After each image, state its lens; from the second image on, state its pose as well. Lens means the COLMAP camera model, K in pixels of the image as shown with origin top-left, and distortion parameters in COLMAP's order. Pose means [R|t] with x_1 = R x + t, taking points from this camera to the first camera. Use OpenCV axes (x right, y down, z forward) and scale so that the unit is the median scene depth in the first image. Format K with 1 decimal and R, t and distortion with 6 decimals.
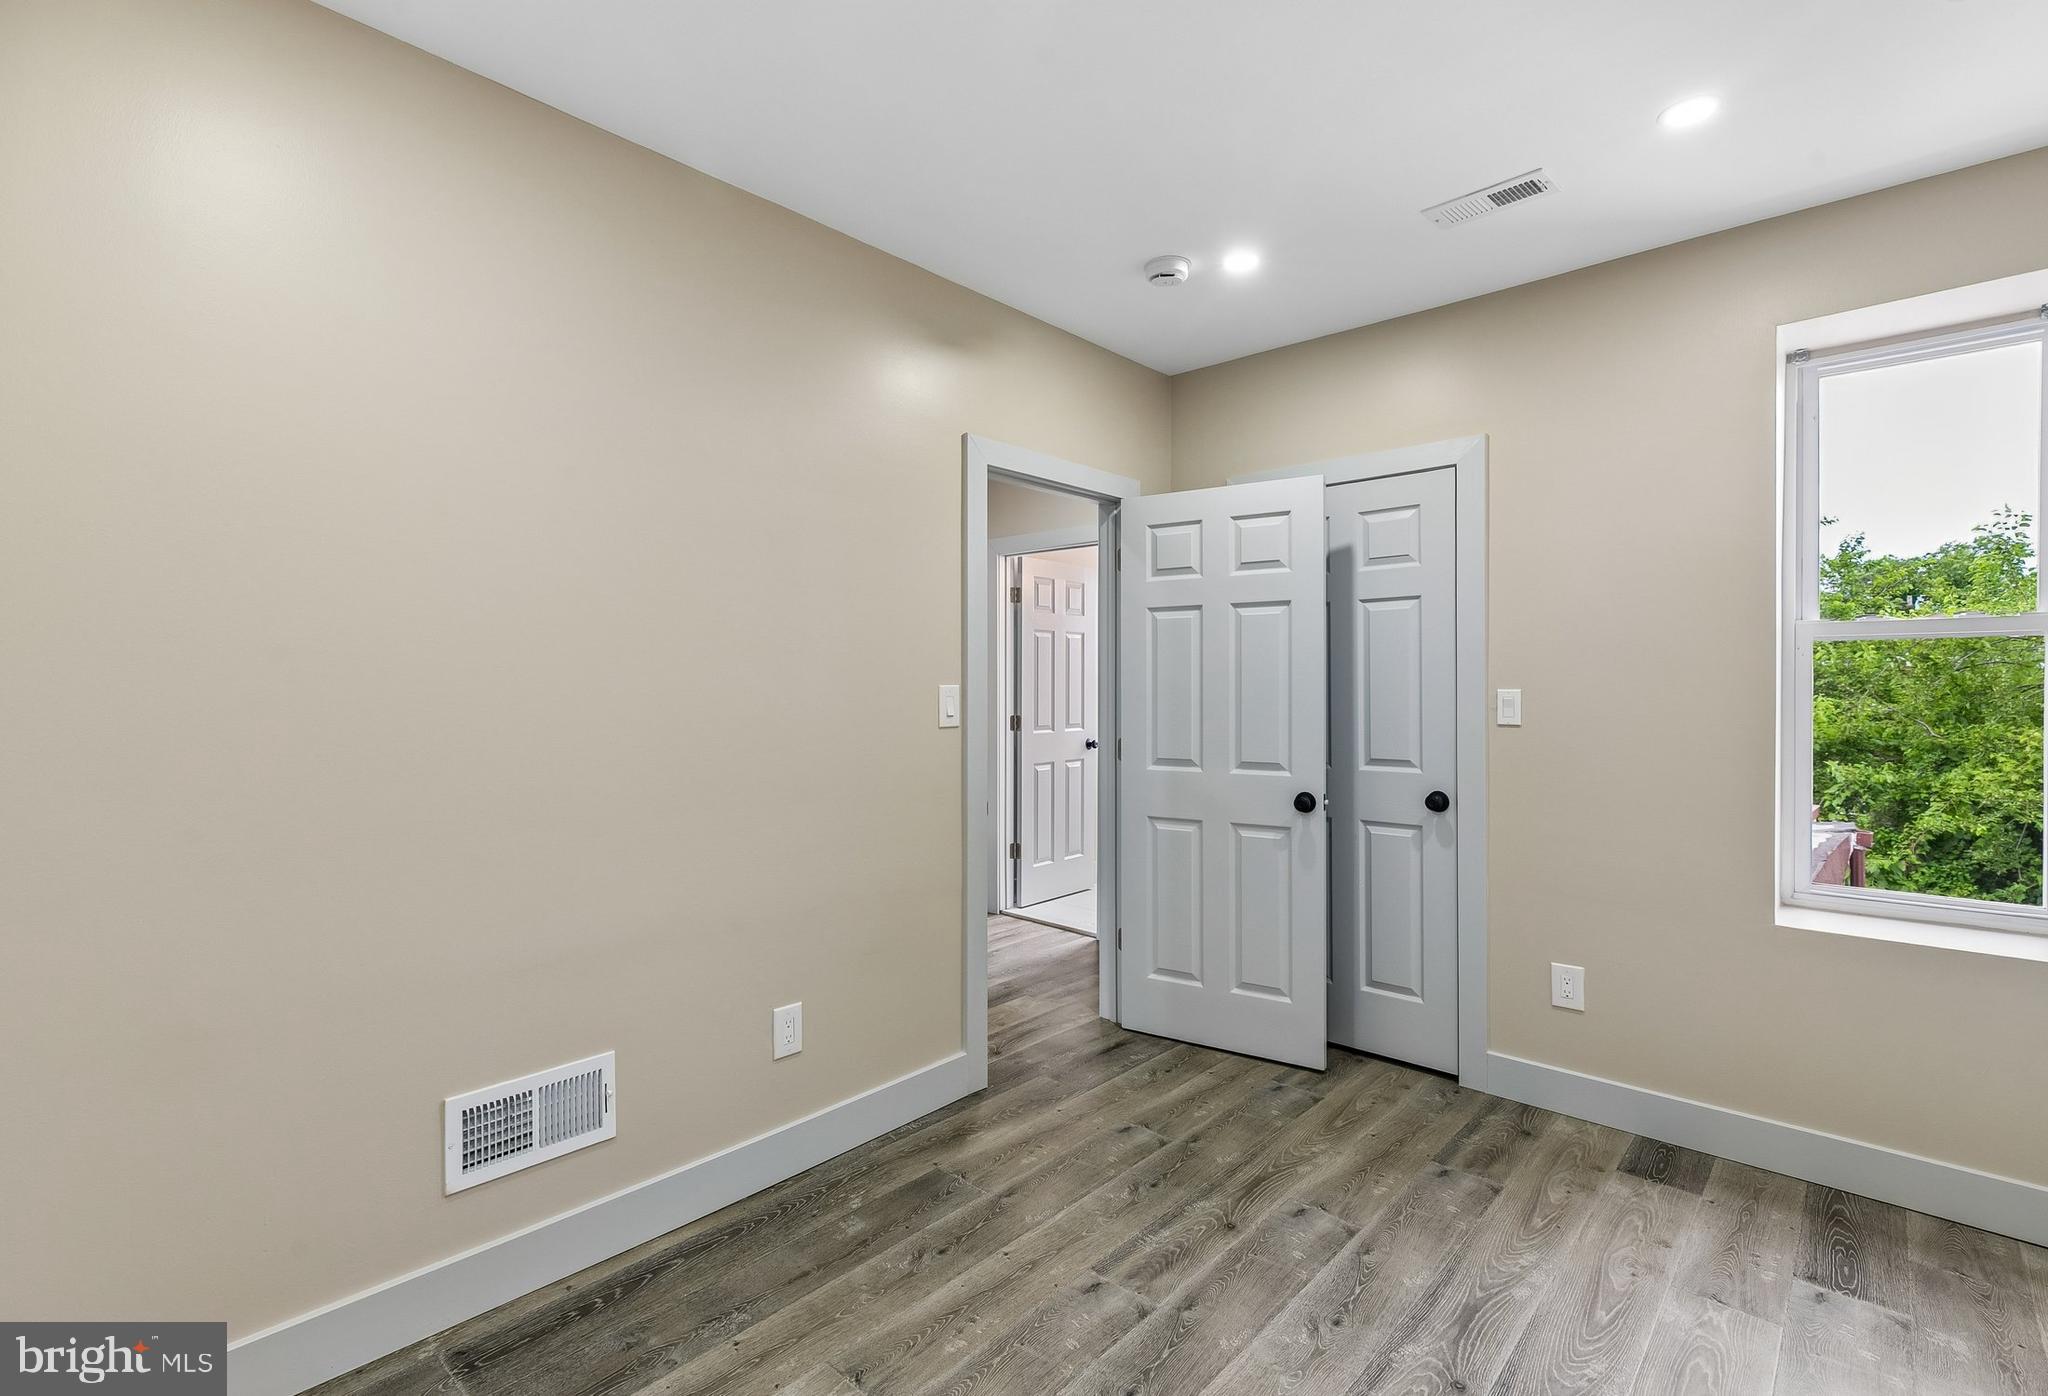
lens RADIAL K [[948.5, 0, 1024.1], [0, 948.5, 695.5], [0, 0, 1]] dist [0.003963, -0.001663]
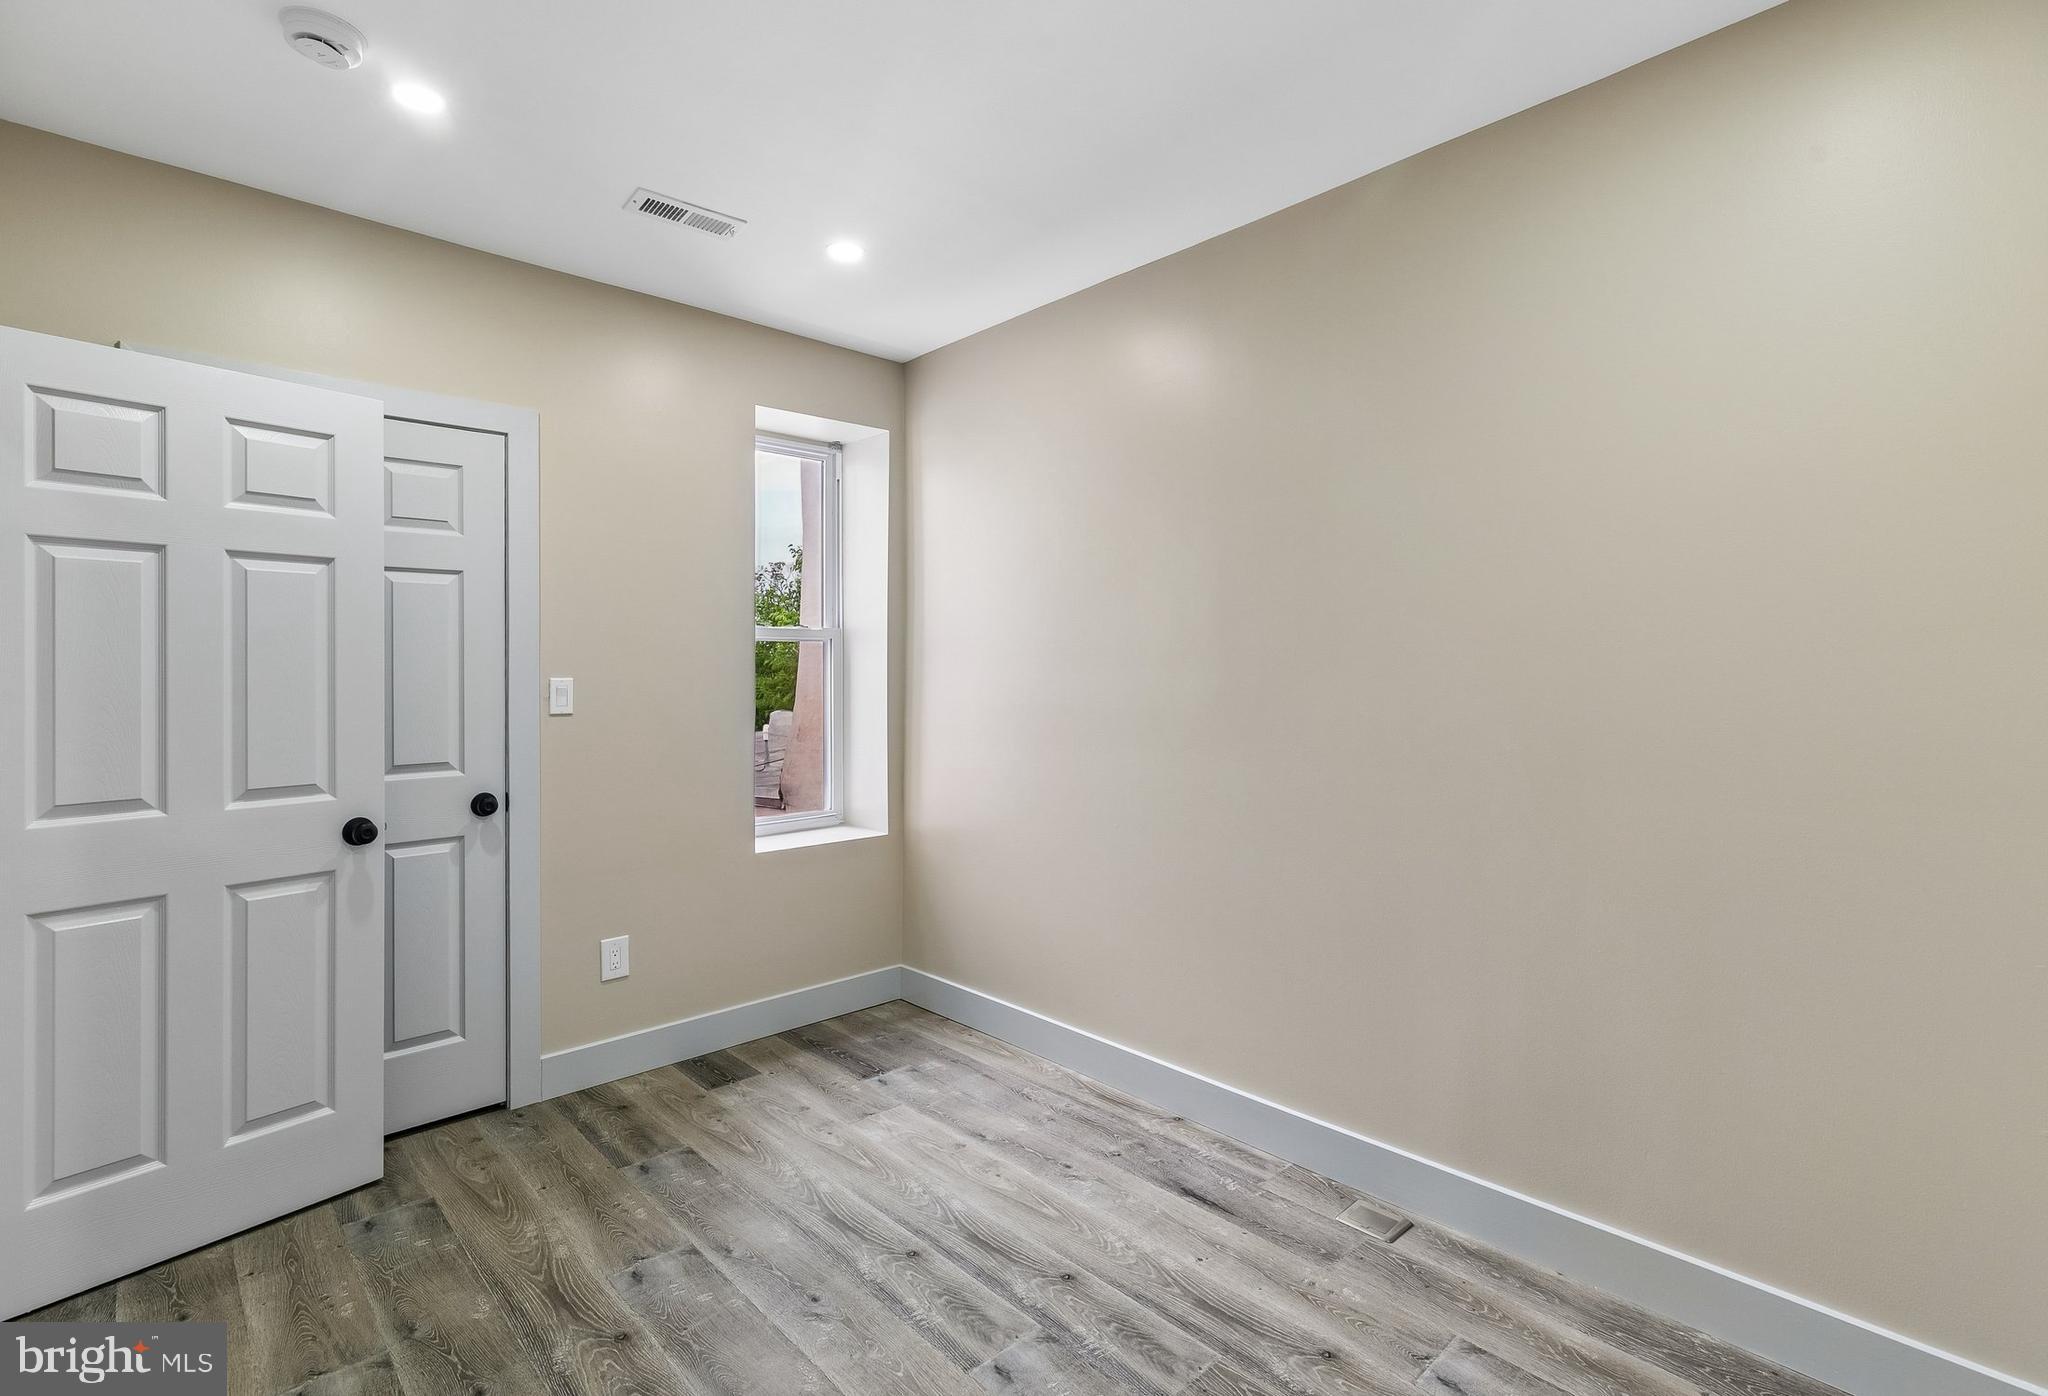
lens RADIAL K [[948.5, 0, 1026.8], [0, 948.5, 674.7], [0, 0, 1]] dist [0.003963, -0.001663]
pose [[0.077106, -0.004794, 0.997011, -0.414870], [0.010635, 0.999936, 0.003986, -0.008473], [-0.996966, 0.010295, 0.077152, 0.425084]]
